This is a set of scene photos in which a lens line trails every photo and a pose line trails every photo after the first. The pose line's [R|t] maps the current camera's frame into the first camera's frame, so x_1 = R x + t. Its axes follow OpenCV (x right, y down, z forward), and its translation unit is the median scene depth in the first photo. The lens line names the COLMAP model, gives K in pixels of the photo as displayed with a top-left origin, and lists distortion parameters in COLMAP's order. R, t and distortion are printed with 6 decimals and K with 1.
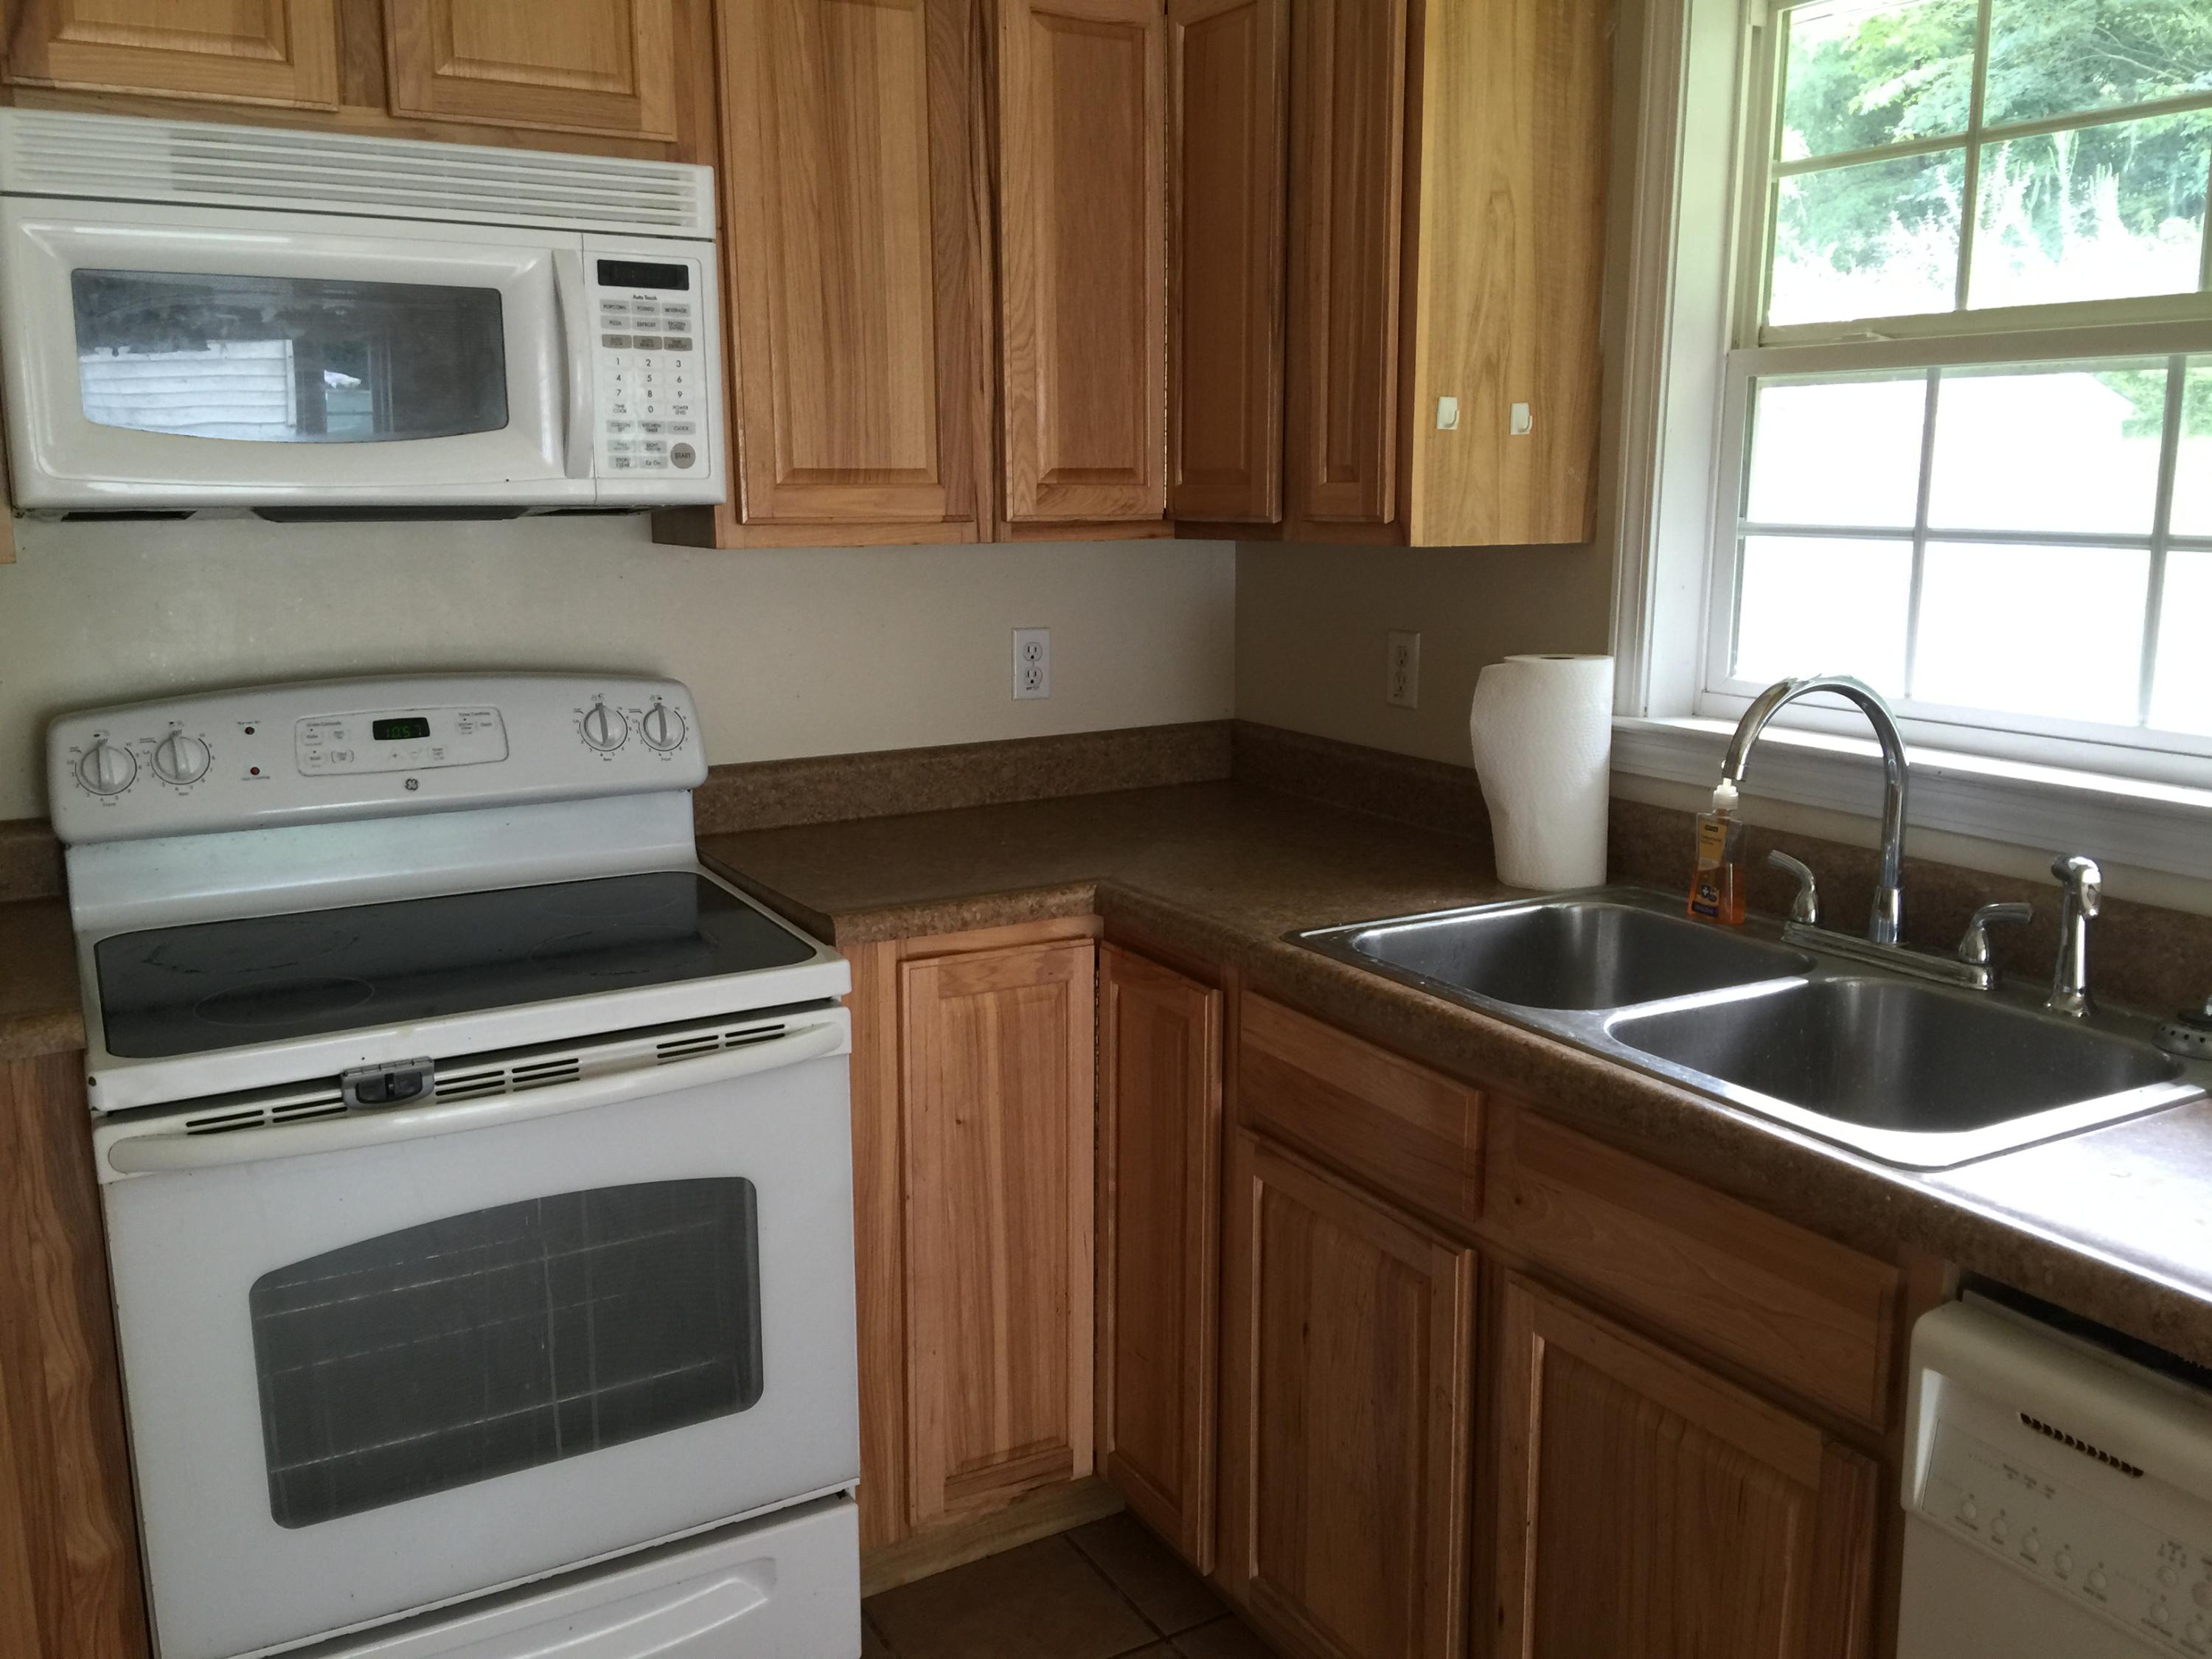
lens RADIAL K [[1876.2, 0, 1123.6], [0, 1876.2, 818.9], [0, 0, 1]] dist [0.080013, -0.134168]
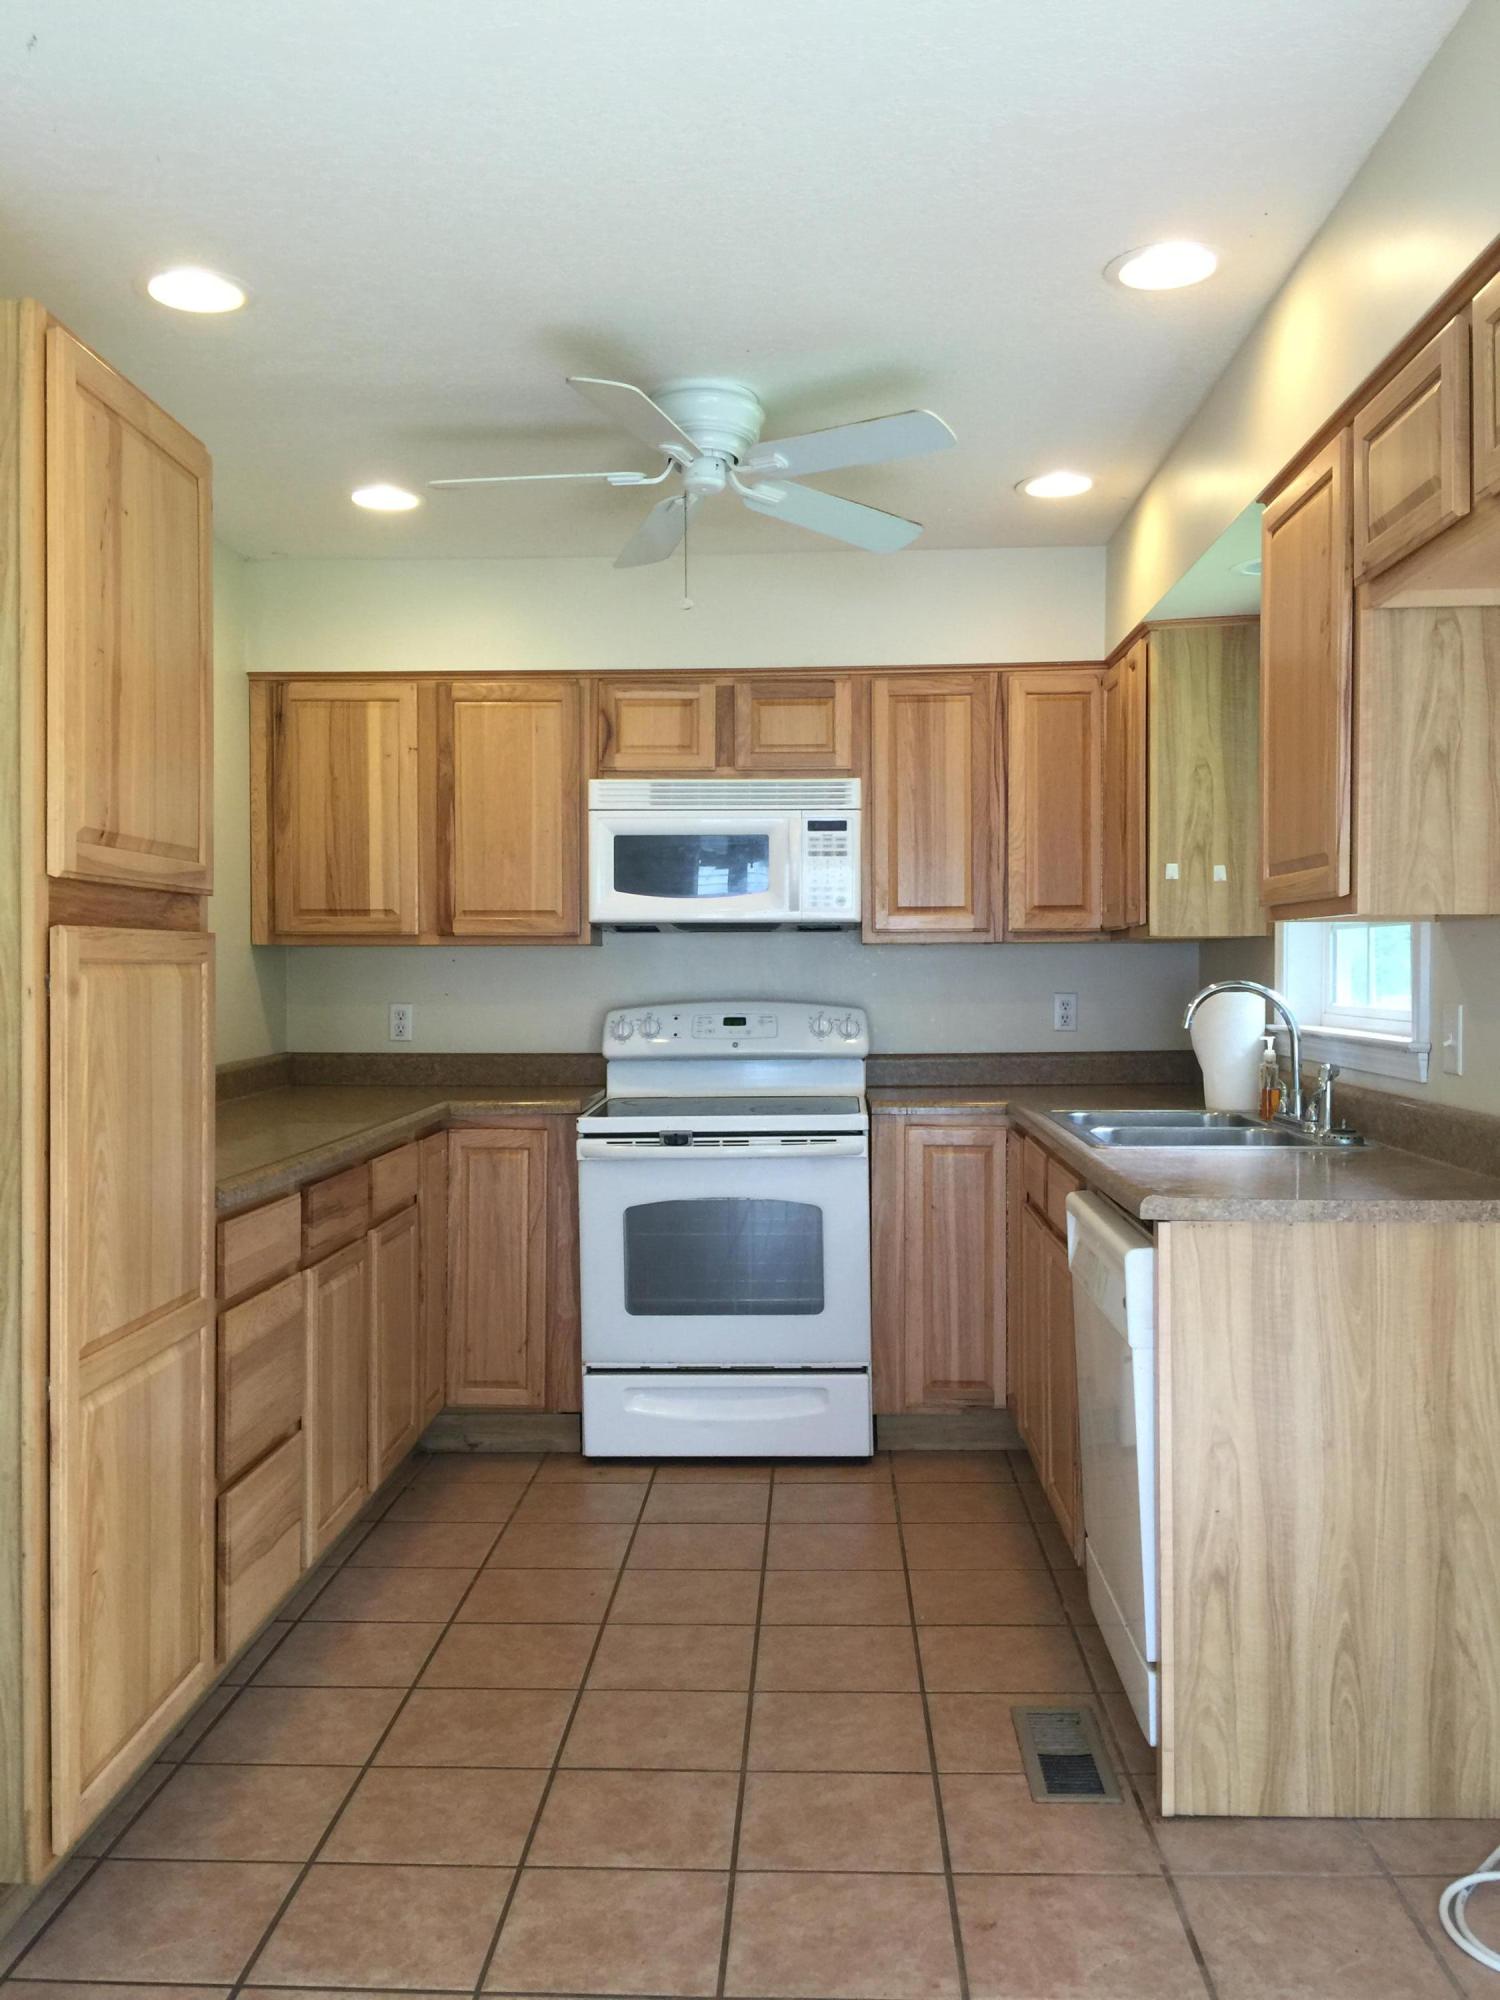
lens RADIAL K [[1694.3, 0, 750.0], [0, 1694.3, 1000.0], [0, 0, 1]] dist [0.087688, -0.129215]
pose [[0.844336, 0.008564, -0.535746, 0.757928], [-0.094248, 0.986657, -0.132763, 0.204334], [0.527460, 0.162589, 0.833877, -0.733849]]
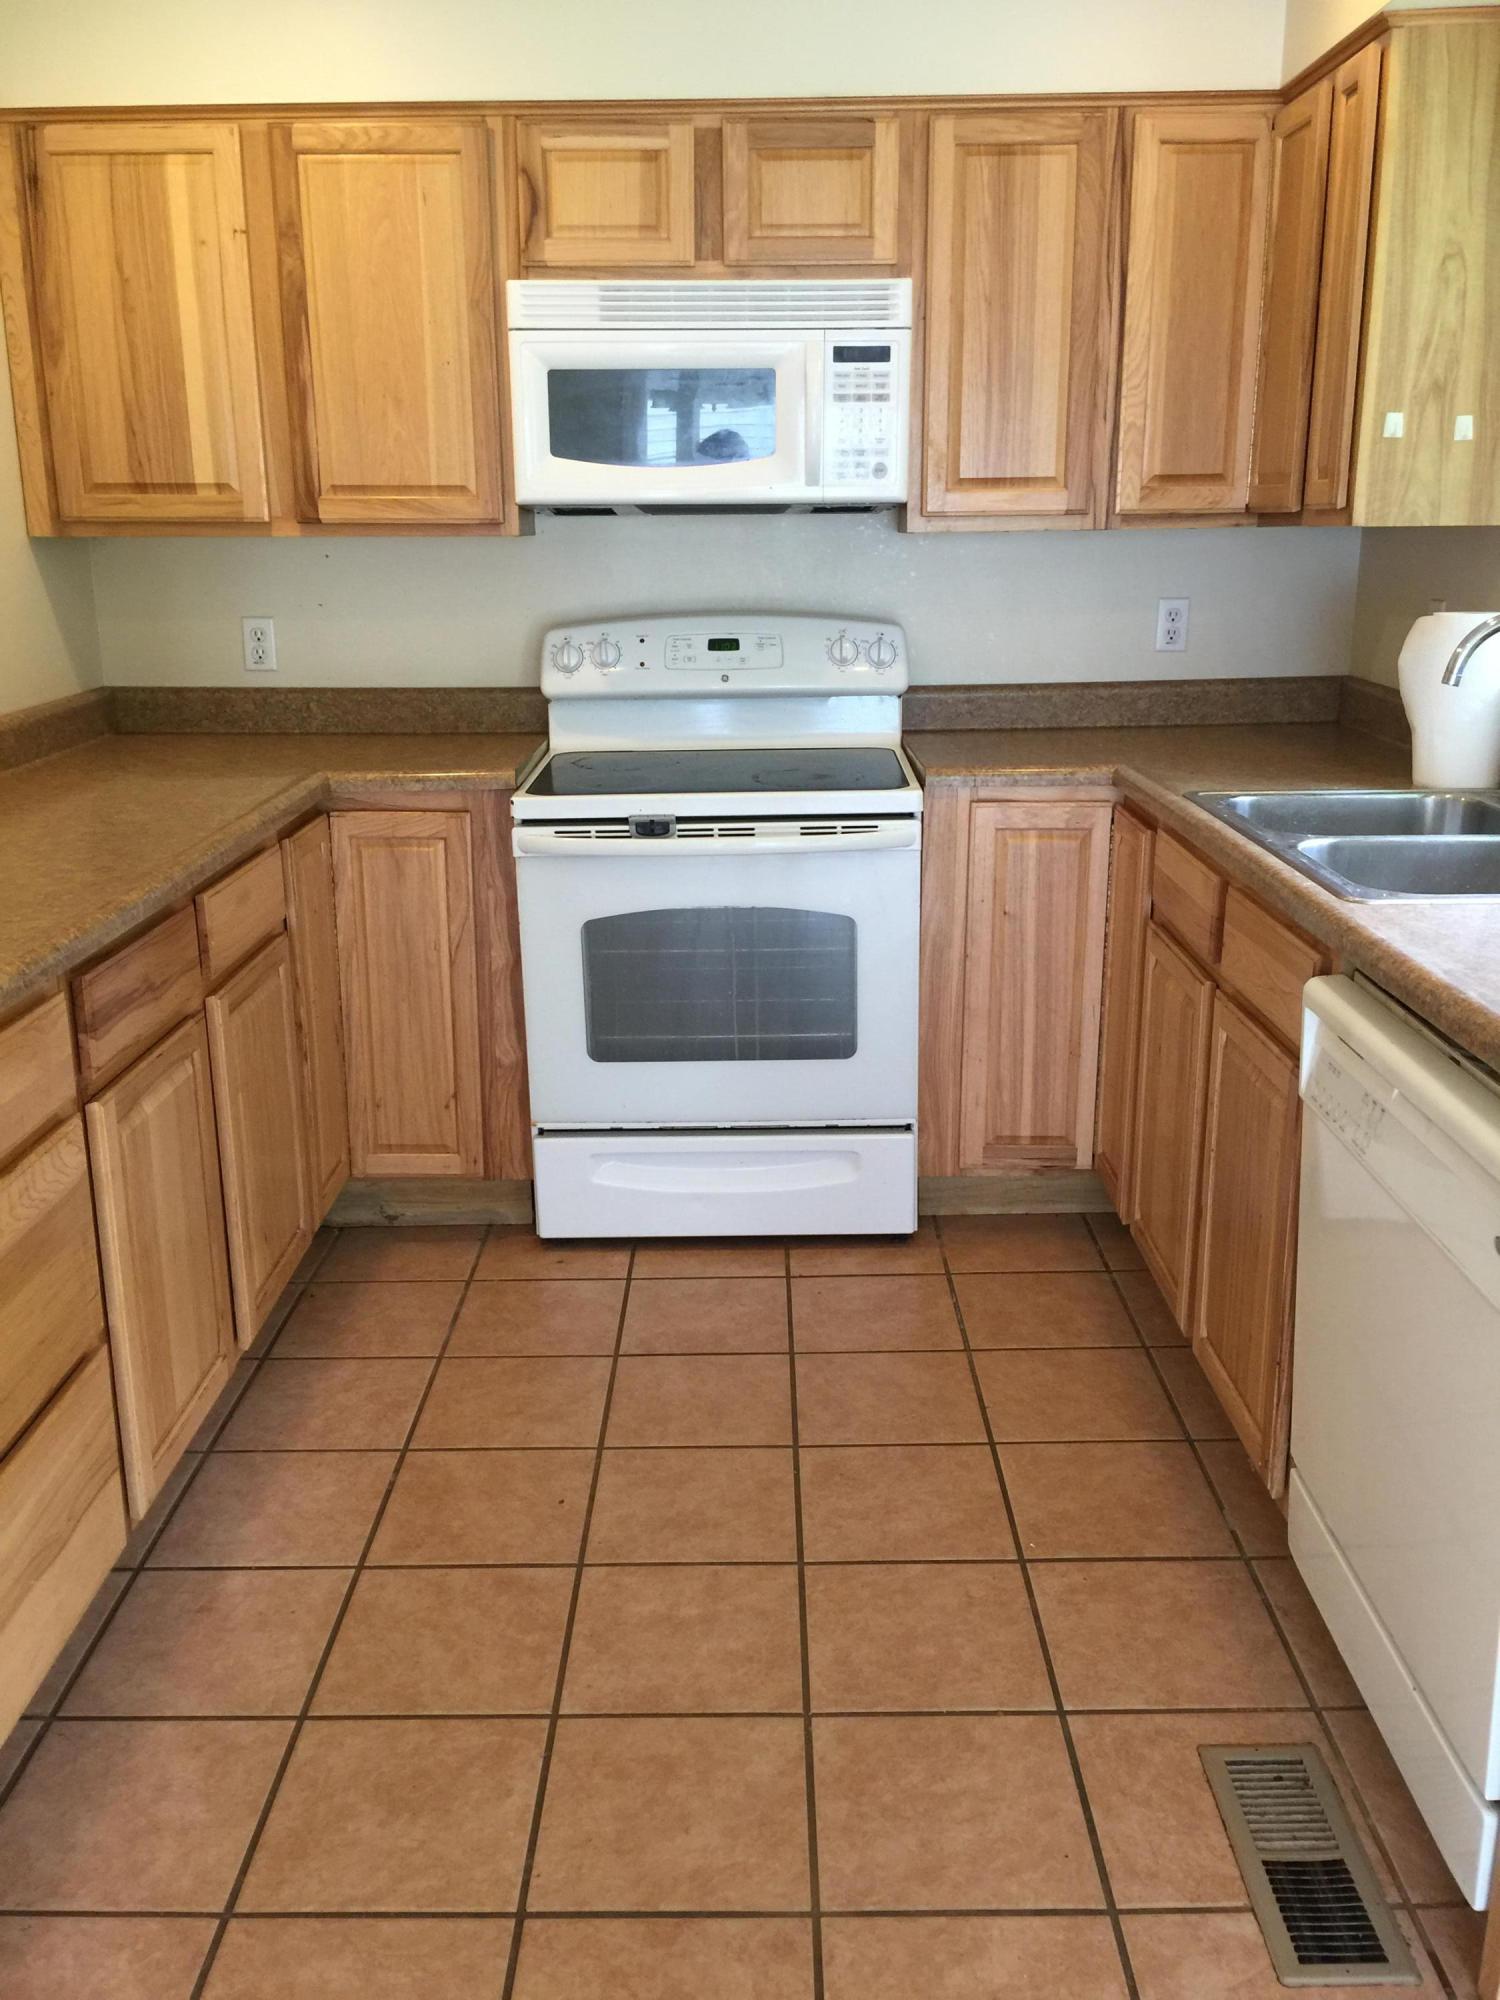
lens RADIAL K [[1696.4, 0, 743.9], [0, 1696.4, 993.6], [0, 0, 1]] dist [0.080013, -0.134168]
pose [[0.862960, 0.131415, -0.487884, 0.415290], [-0.084413, 0.989511, 0.117224, 0.081398], [0.498172, -0.059976, 0.865002, -0.313510]]
